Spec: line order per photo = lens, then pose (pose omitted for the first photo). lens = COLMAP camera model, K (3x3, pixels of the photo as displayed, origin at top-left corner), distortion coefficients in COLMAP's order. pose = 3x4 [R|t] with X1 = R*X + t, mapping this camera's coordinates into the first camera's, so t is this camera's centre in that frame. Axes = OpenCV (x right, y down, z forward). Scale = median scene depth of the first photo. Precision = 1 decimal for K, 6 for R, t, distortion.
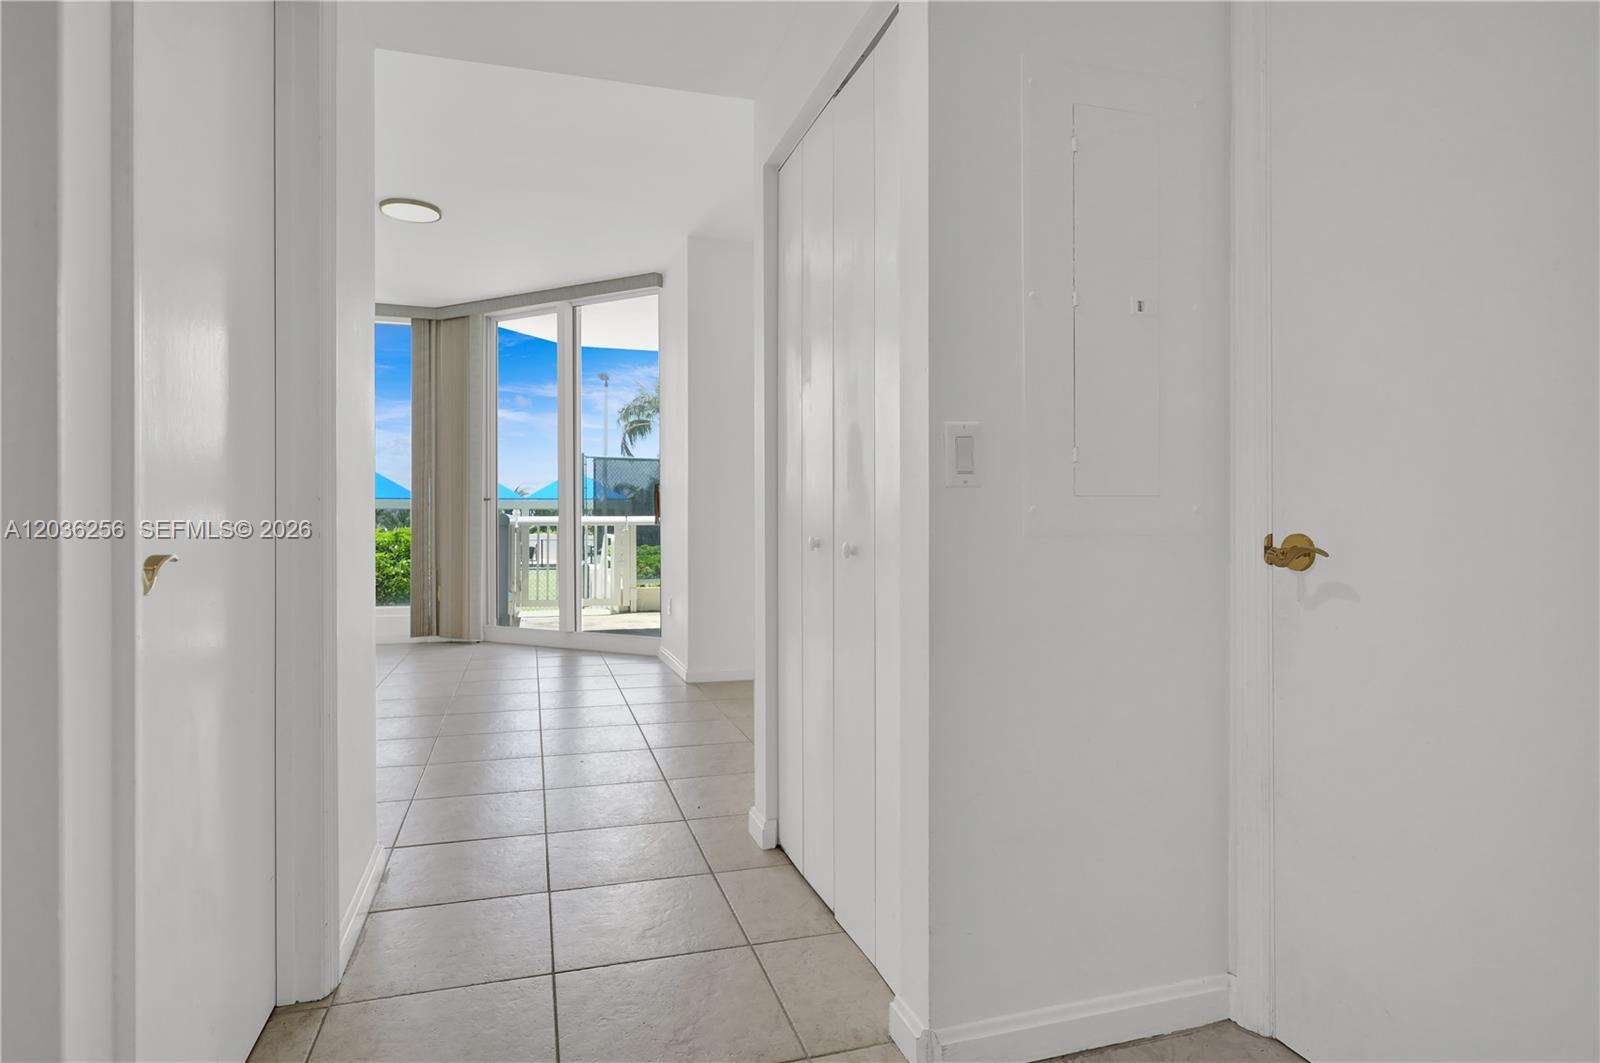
lens RADIAL K [[896.7, 0, 798.0], [0, 896.7, 513.0], [0, 0, 1]] dist [-0.004209, -0.000598]
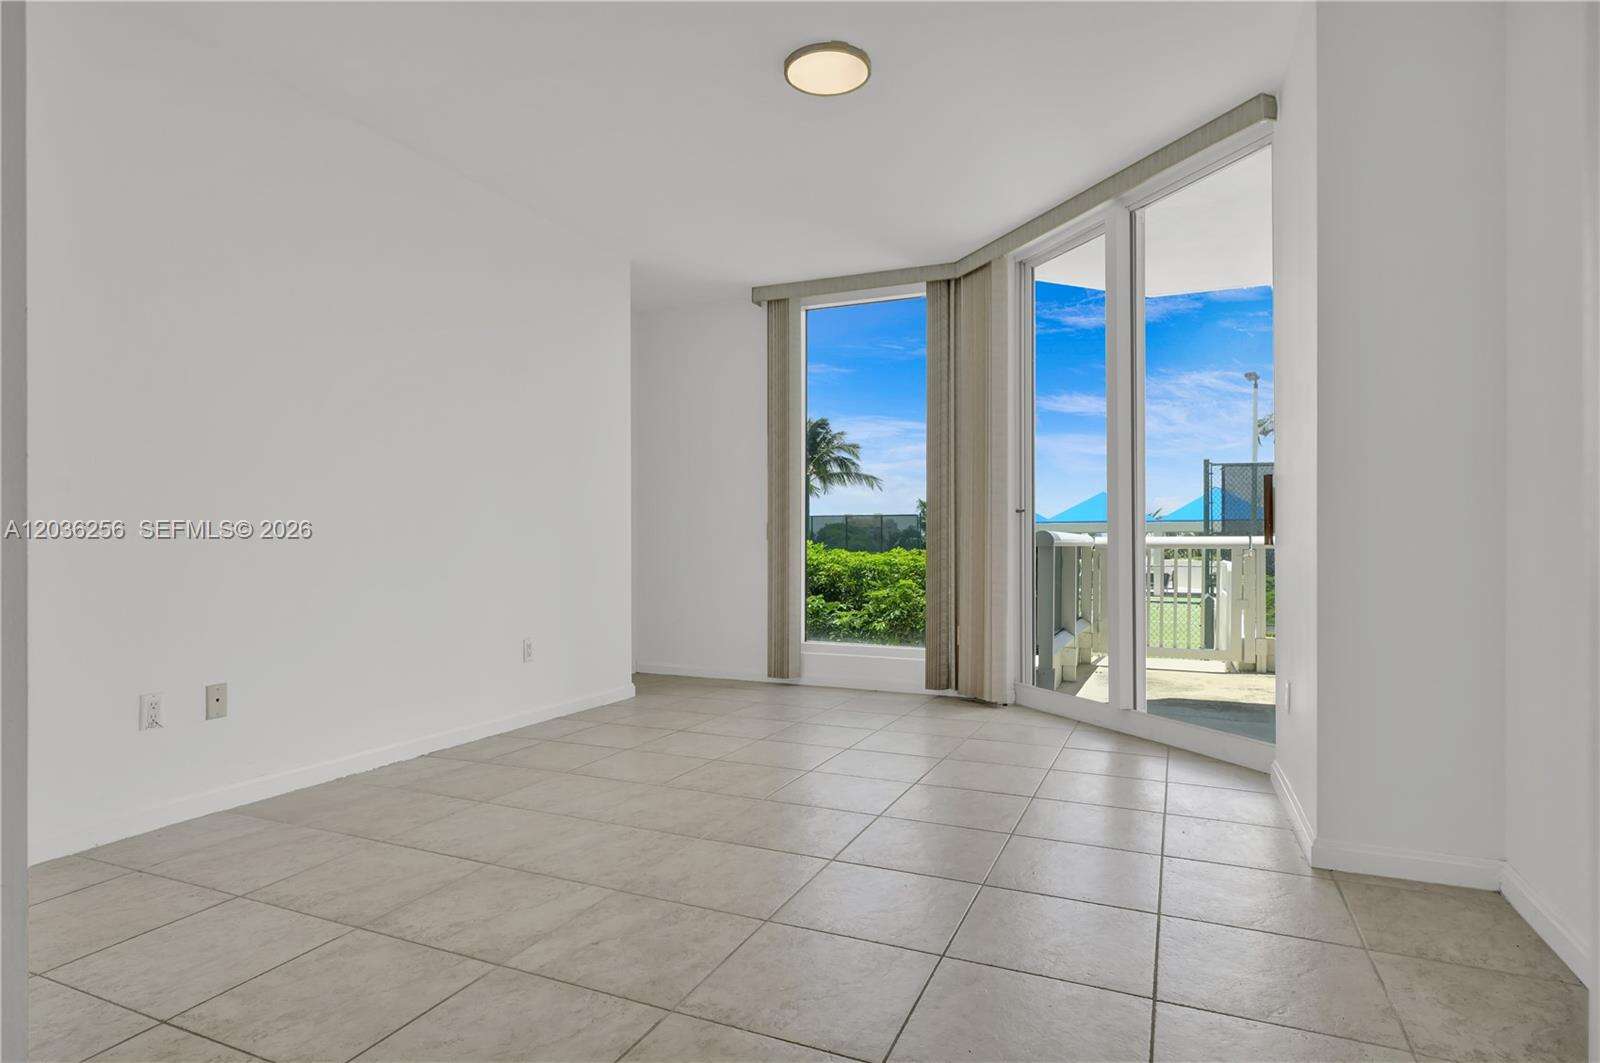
lens RADIAL K [[858.1, 0, 797.5], [0, 858.1, 549.1], [0, 0, 1]] dist [-0.001829, -0.000097]
pose [[0.753574, 0.003731, -0.657353, -0.021469], [0.003765, 0.999943, 0.009992, 0.008294], [0.657353, -0.010004, 0.753517, 0.356127]]
